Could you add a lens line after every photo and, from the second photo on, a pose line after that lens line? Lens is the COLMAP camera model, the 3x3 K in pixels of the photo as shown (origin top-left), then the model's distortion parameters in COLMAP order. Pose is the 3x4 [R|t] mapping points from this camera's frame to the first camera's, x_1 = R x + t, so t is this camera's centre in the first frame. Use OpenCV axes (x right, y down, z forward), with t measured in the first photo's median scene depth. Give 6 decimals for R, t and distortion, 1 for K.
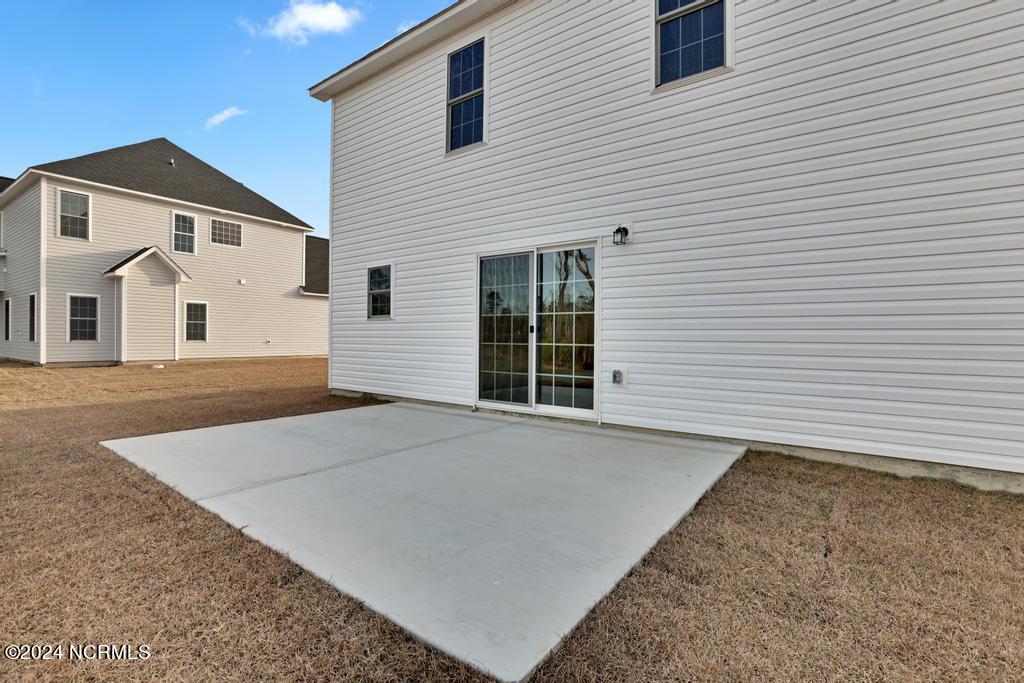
lens RADIAL K [[473.6, 0, 511.7], [0, 473.6, 339.1], [0, 0, 1]] dist [-0.038956, 0.010010]
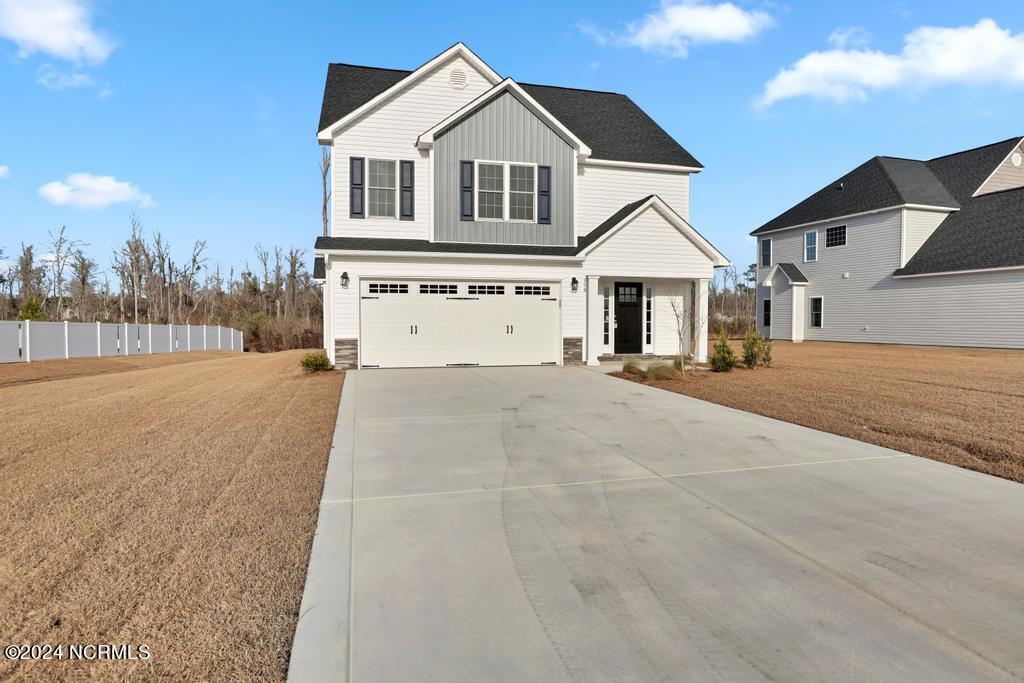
lens RADIAL K [[567.0, 0, 508.1], [0, 567.0, 336.3], [0, 0, 1]] dist [-0.026448, 0.000438]
pose [[-0.630545, 0.012048, -0.776059, 1.050554], [-0.009701, 0.999679, 0.023401, 0.001628], [0.776092, 0.022284, -0.630226, 1.286114]]
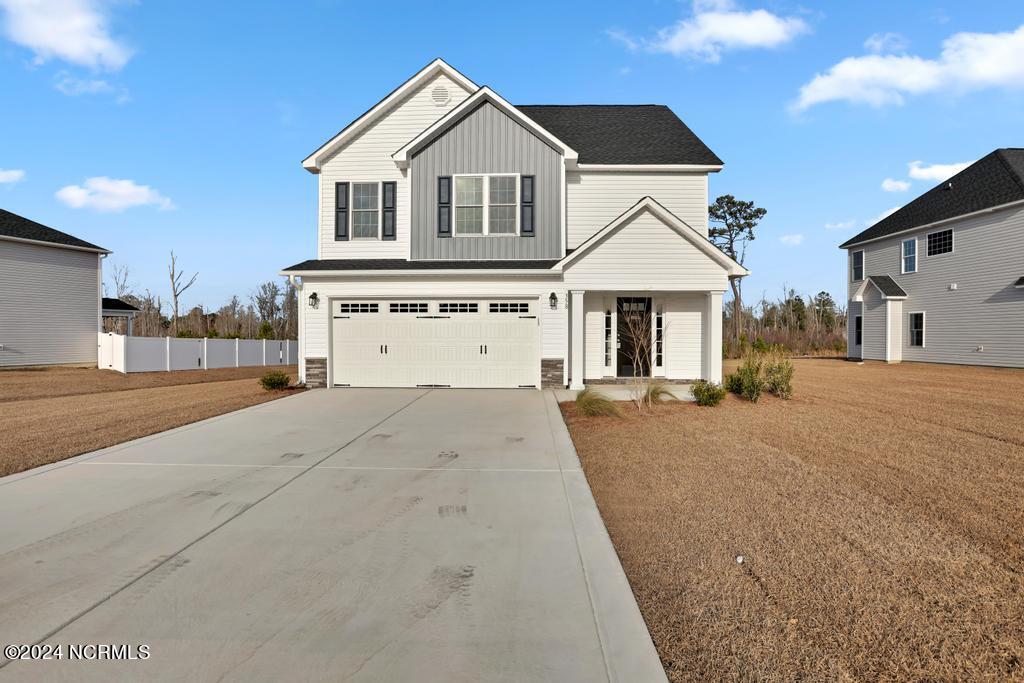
lens RADIAL K [[473.6, 0, 511.7], [0, 473.6, 339.1], [0, 0, 1]] dist [-0.038956, 0.010010]
pose [[-0.816390, -0.008184, -0.577443, 0.773053], [-0.011164, 0.999936, 0.001612, -0.004293], [0.577394, 0.007763, -0.816429, 1.316732]]
